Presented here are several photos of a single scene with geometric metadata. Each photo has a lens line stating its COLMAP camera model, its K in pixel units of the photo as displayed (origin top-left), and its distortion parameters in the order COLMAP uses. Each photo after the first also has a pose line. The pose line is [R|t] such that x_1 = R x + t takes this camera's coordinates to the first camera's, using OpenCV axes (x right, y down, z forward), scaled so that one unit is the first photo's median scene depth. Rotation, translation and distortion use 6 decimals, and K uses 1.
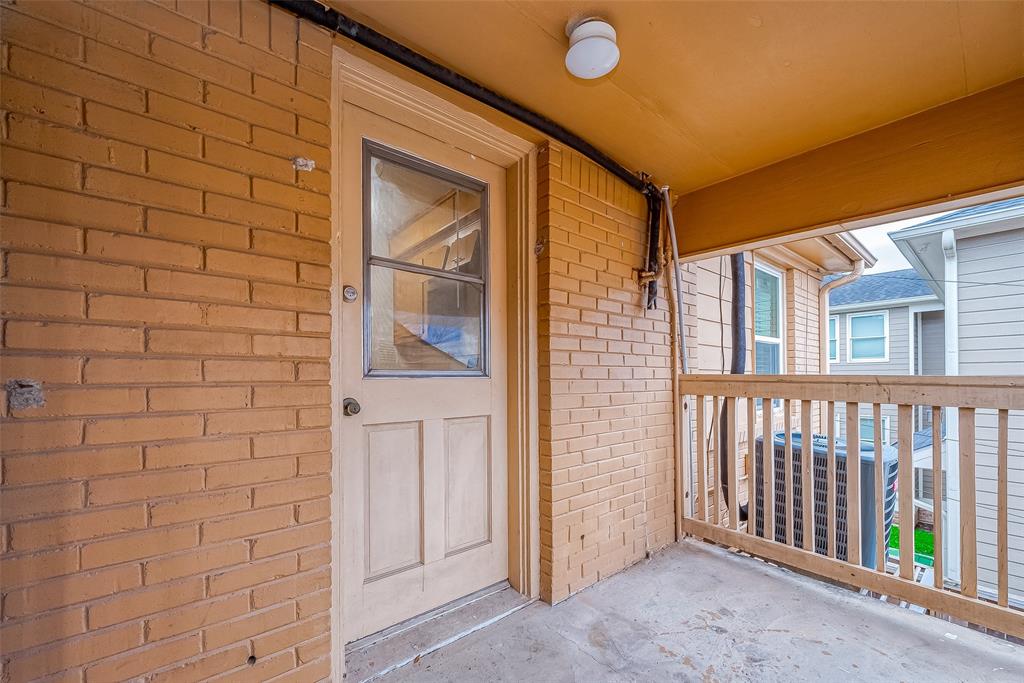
lens RADIAL K [[410.5, 0, 518.6], [0, 410.5, 376.3], [0, 0, 1]] dist [0.001319, -0.000696]
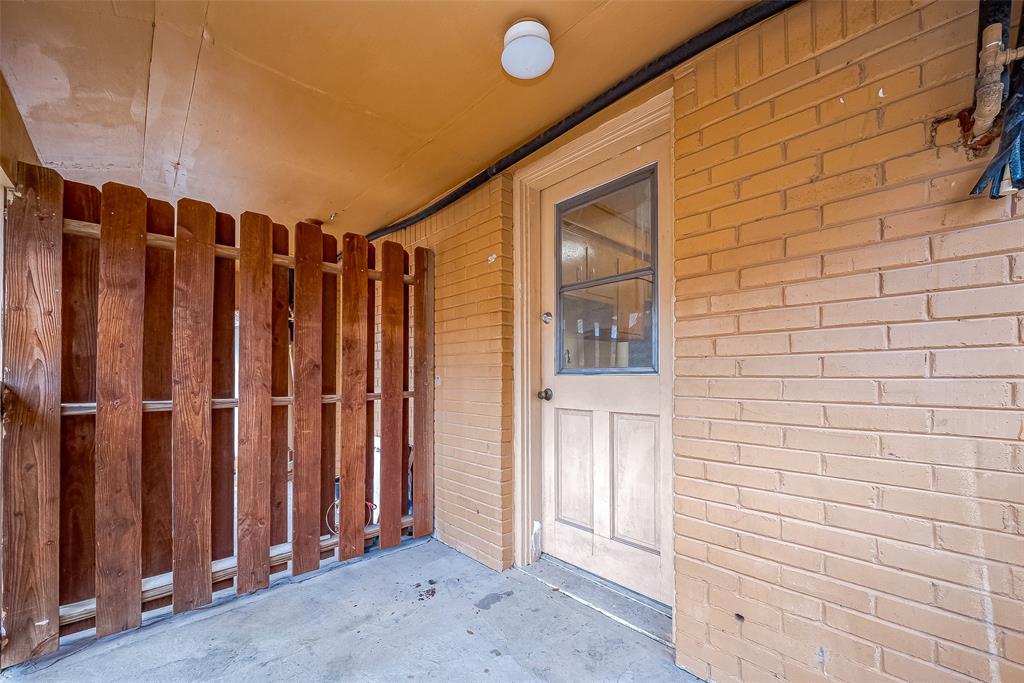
lens RADIAL K [[410.5, 0, 514.6], [0, 410.5, 372.8], [0, 0, 1]] dist [0.001319, -0.000696]
pose [[0.045183, -0.002278, -0.998976, 0.888233], [0.010406, 0.999944, -0.001809, -0.001812], [0.998925, -0.010313, 0.045204, 0.687272]]
